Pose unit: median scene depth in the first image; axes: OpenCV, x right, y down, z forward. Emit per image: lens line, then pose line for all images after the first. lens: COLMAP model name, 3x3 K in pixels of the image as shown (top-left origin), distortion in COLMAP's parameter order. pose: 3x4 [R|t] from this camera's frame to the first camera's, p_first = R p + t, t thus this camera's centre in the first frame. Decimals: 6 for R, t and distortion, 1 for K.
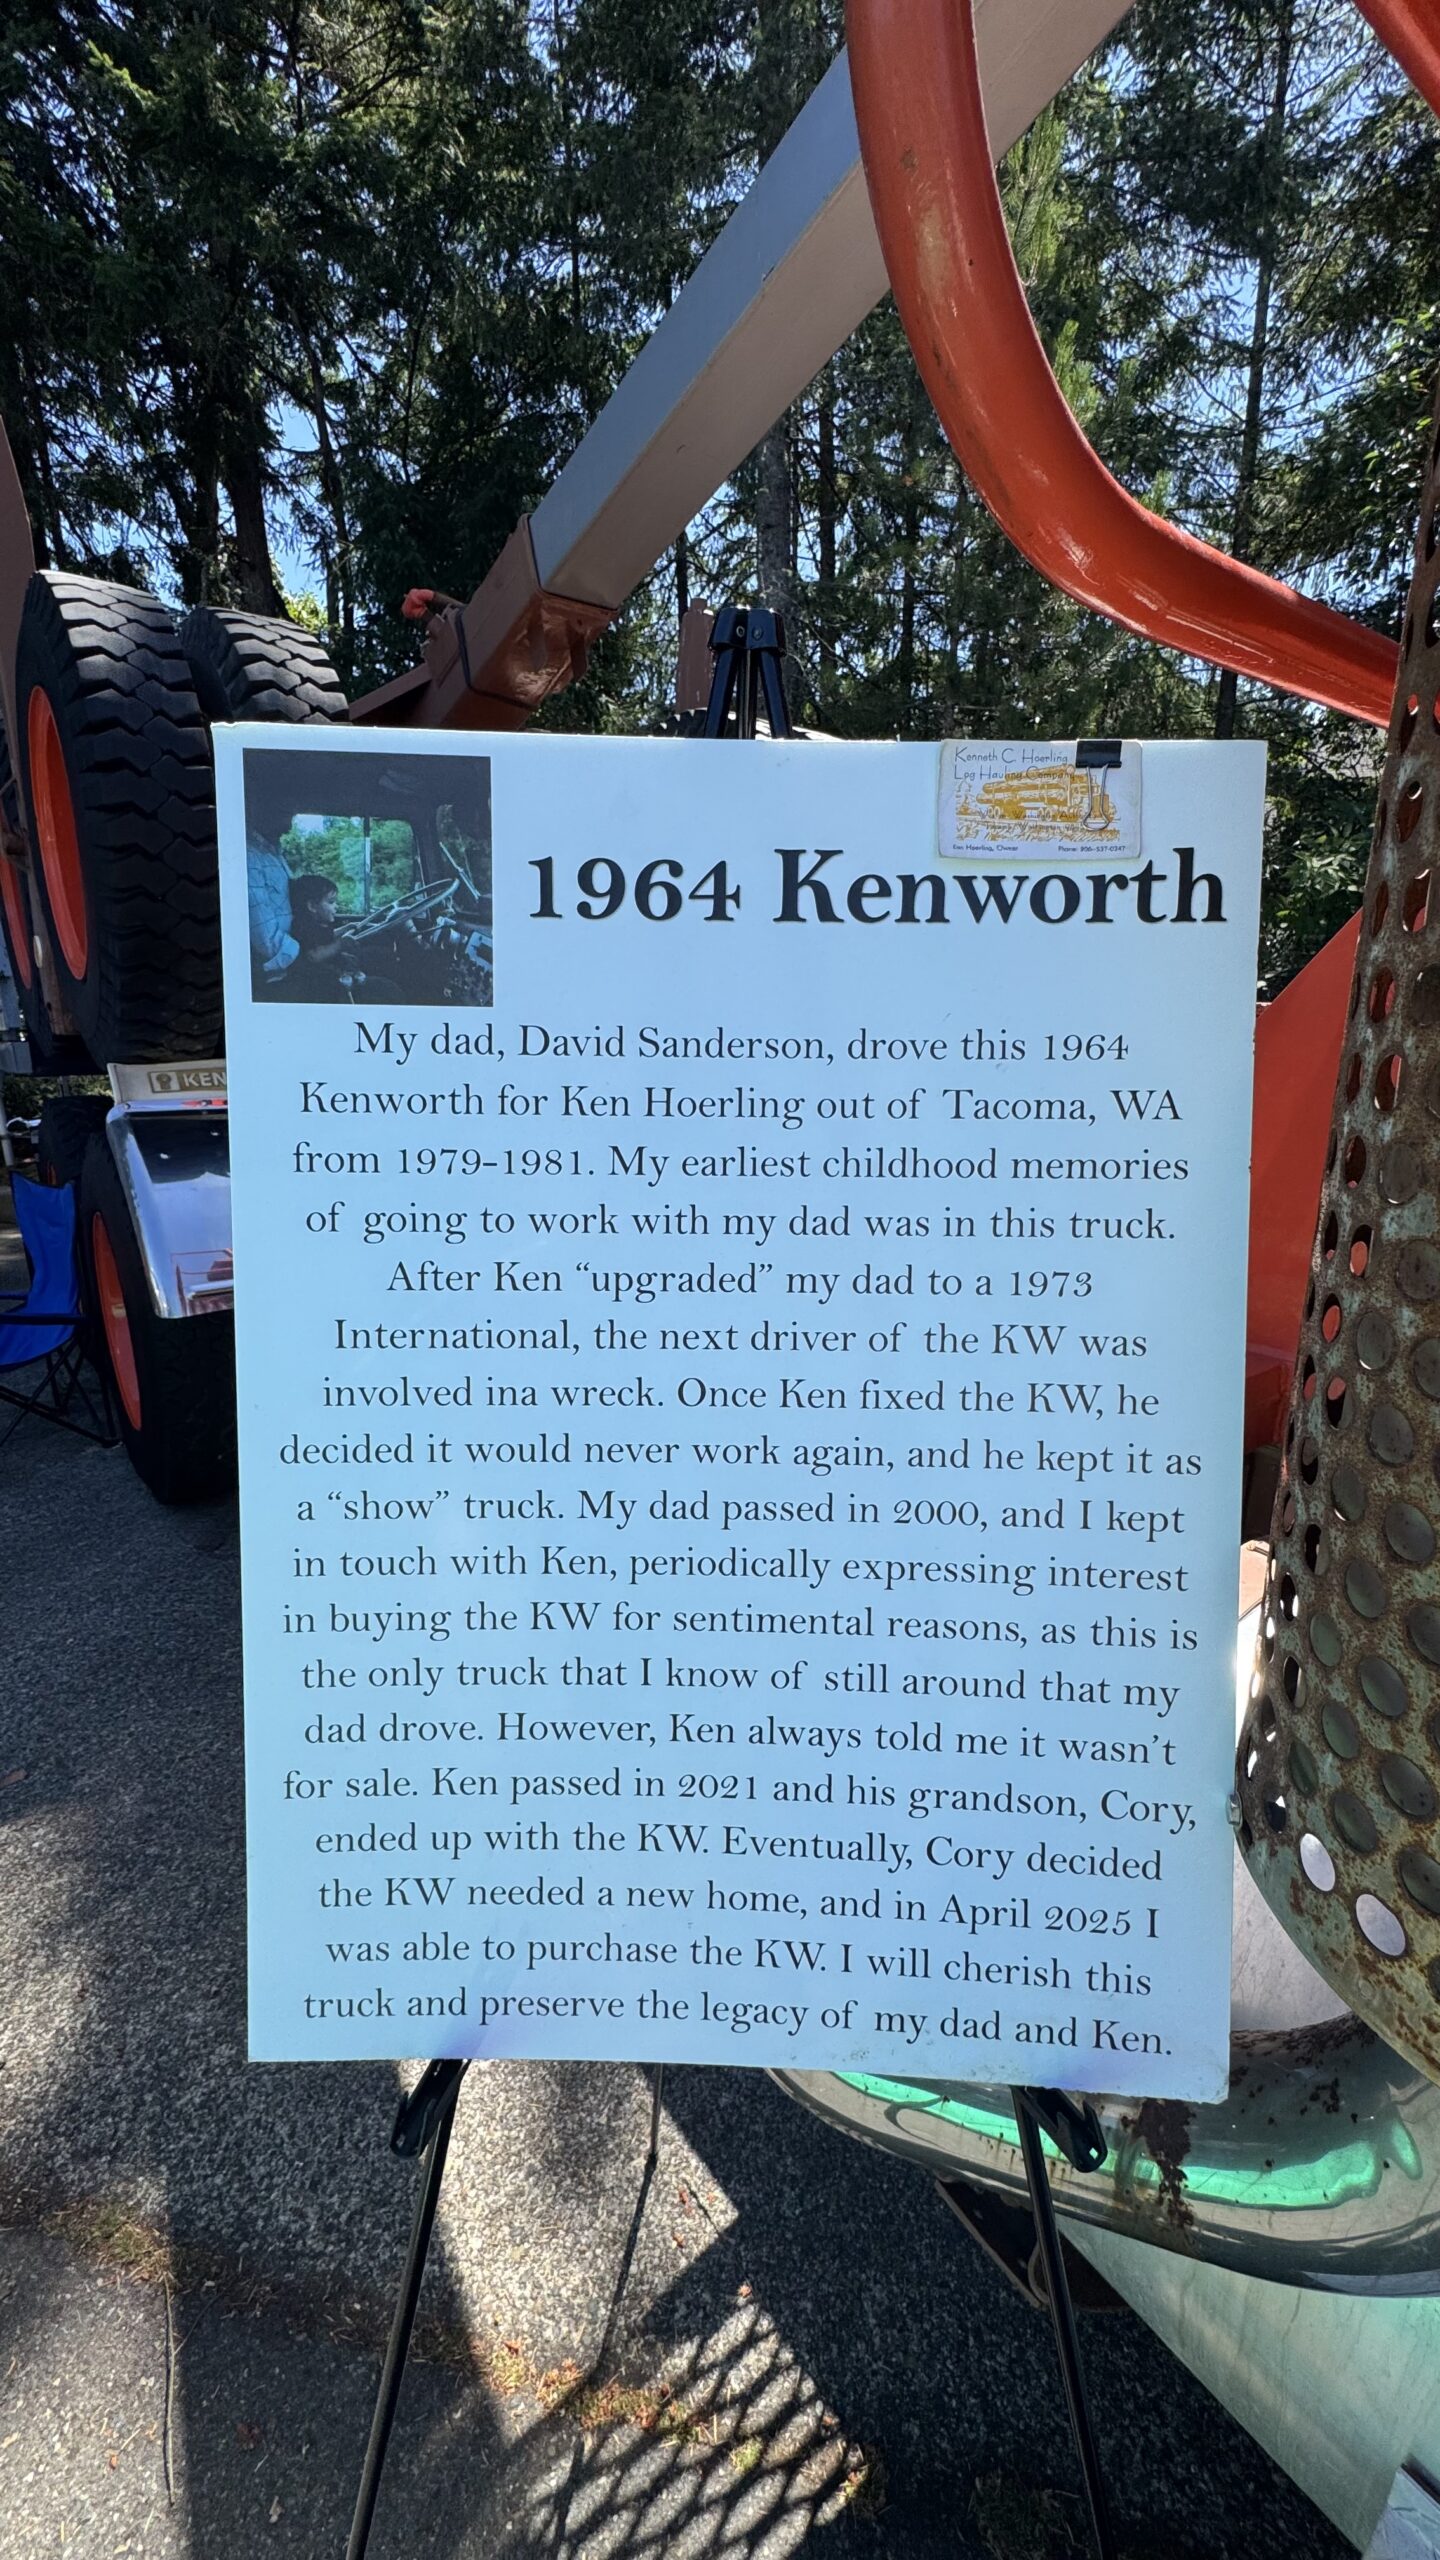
lens RADIAL K [[997.9, 0, 719.2], [0, 997.9, 1280.2], [0, 0, 1]] dist [-0.006711, -0.000237]
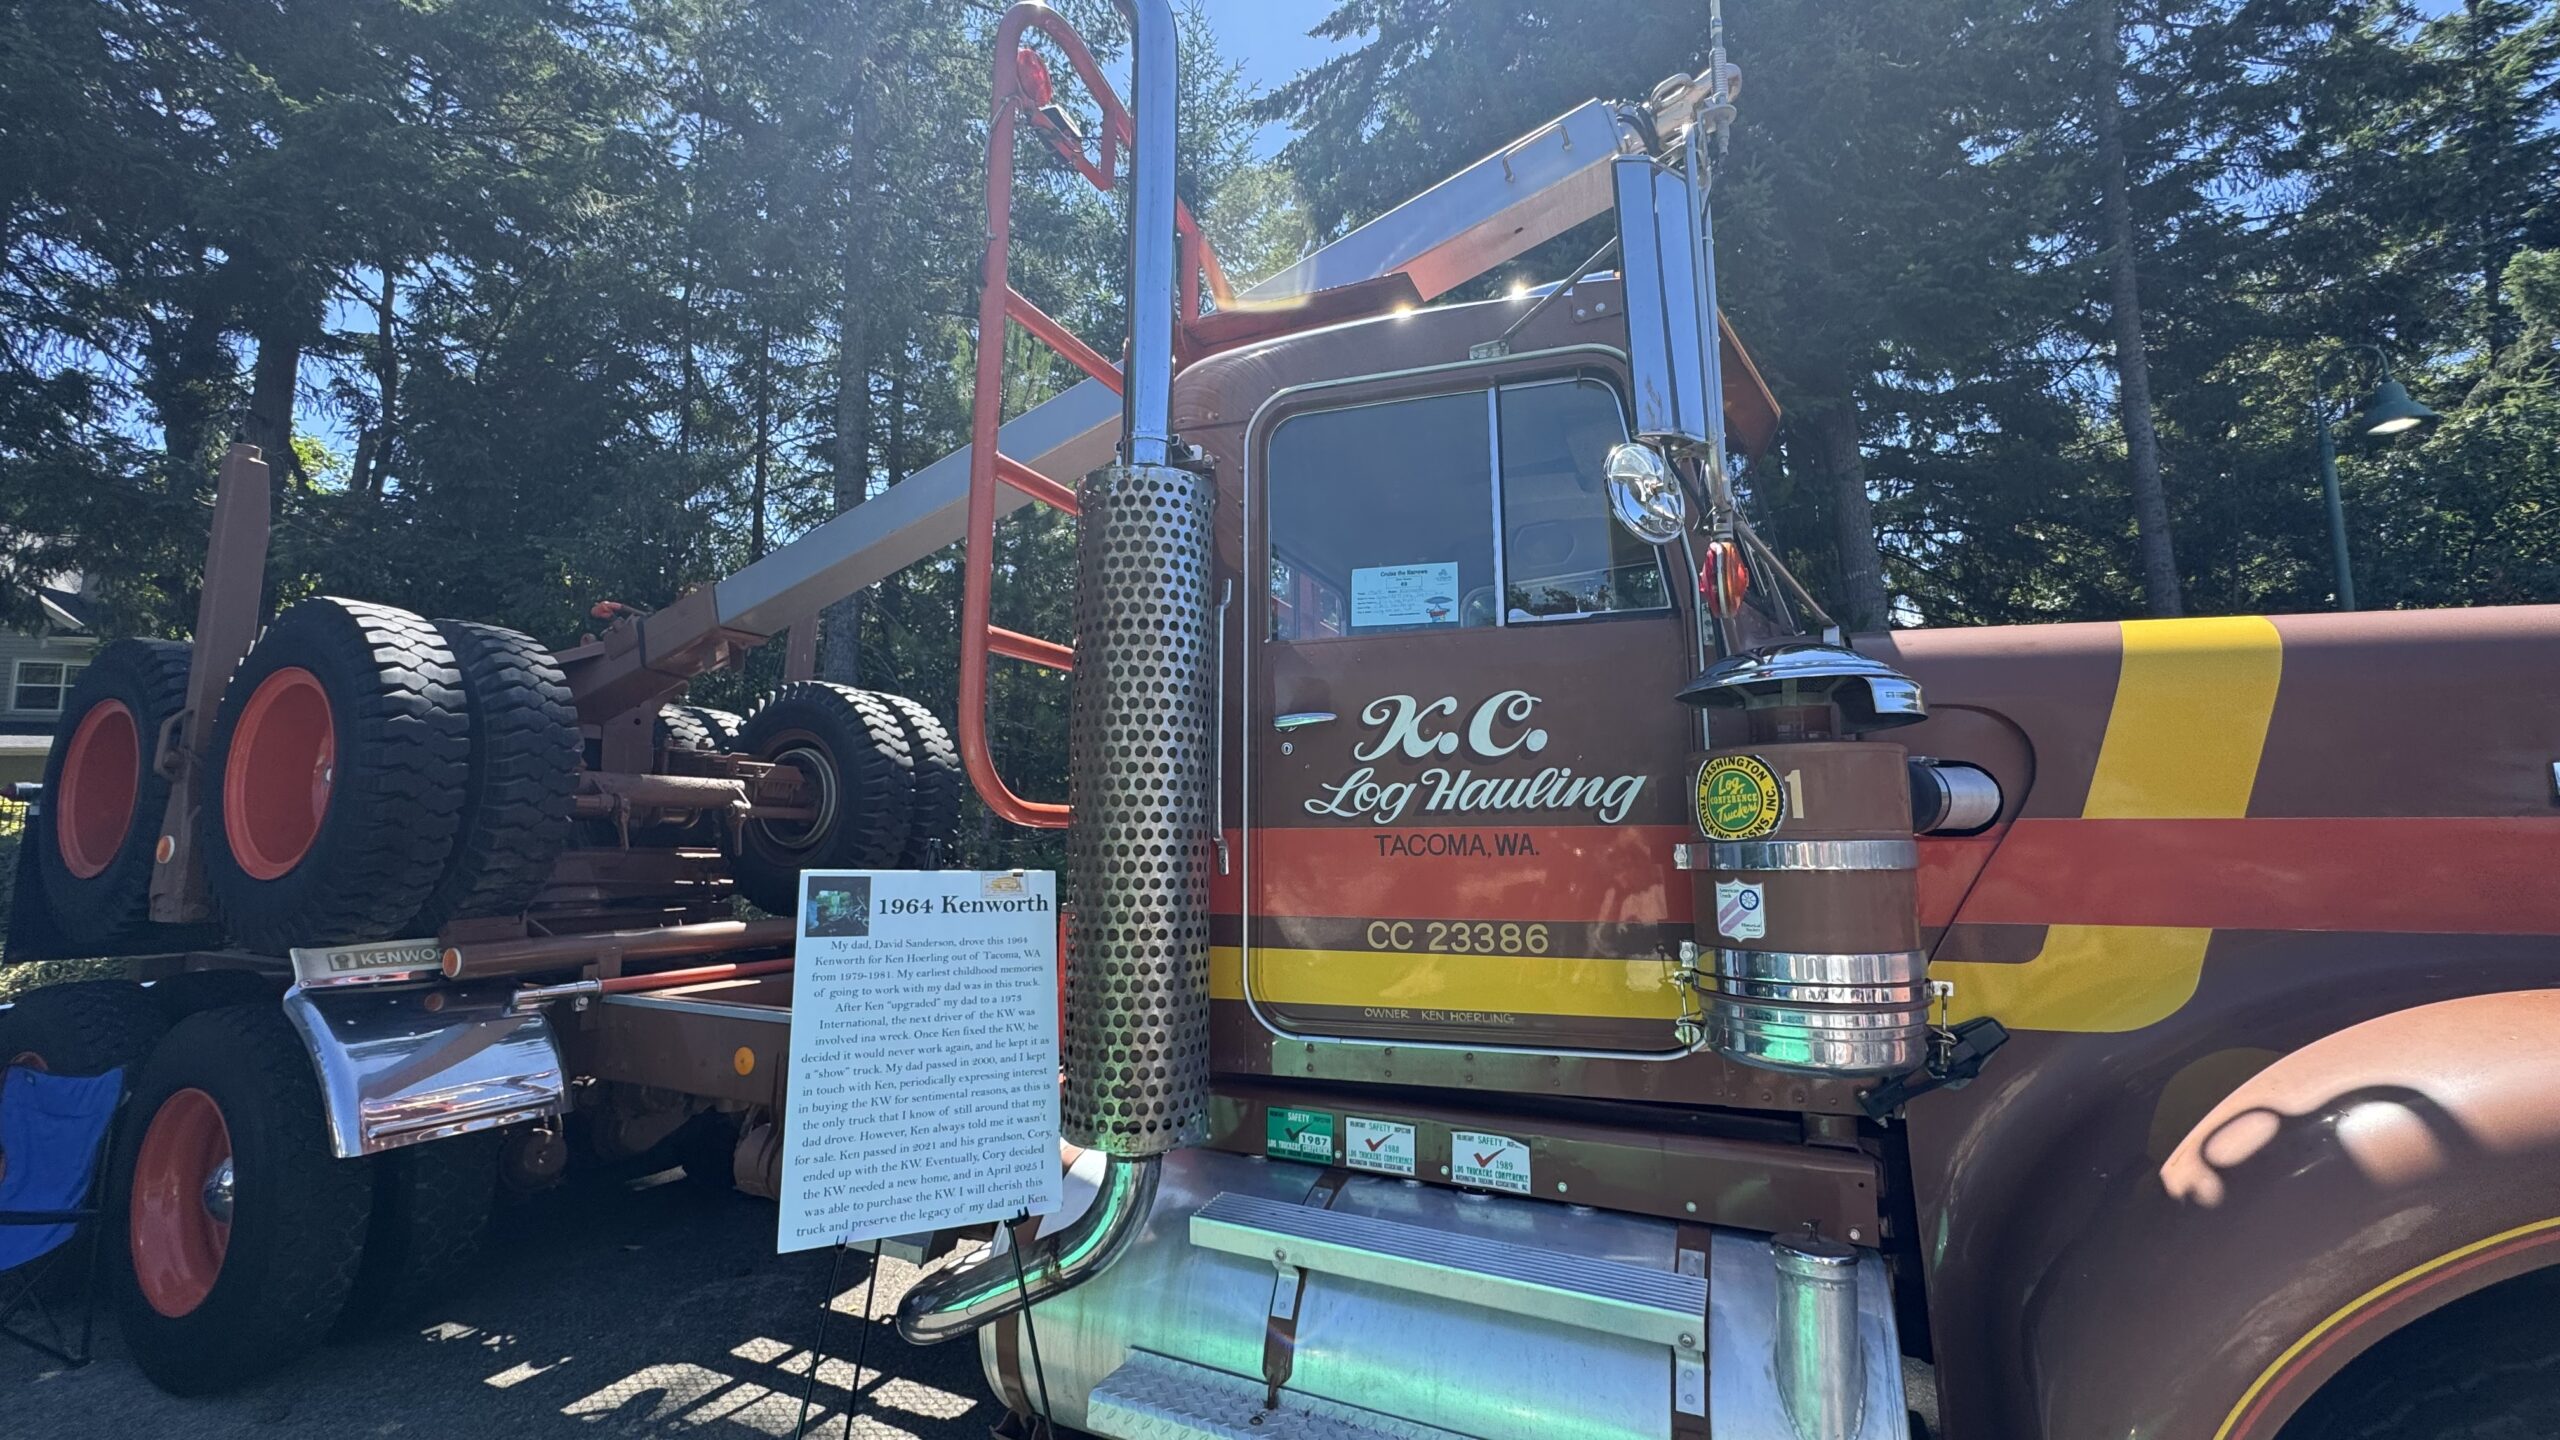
lens RADIAL K [[997.9, 0, 1278.4], [0, 997.9, 715.7], [0, 0, 1]] dist [-0.006711, -0.000237]
pose [[0.883225, 0.063913, 0.464574, -0.664742], [0.123572, 0.923936, -0.362039, 0.540550], [-0.452375, 0.377170, 0.808146, -3.199521]]
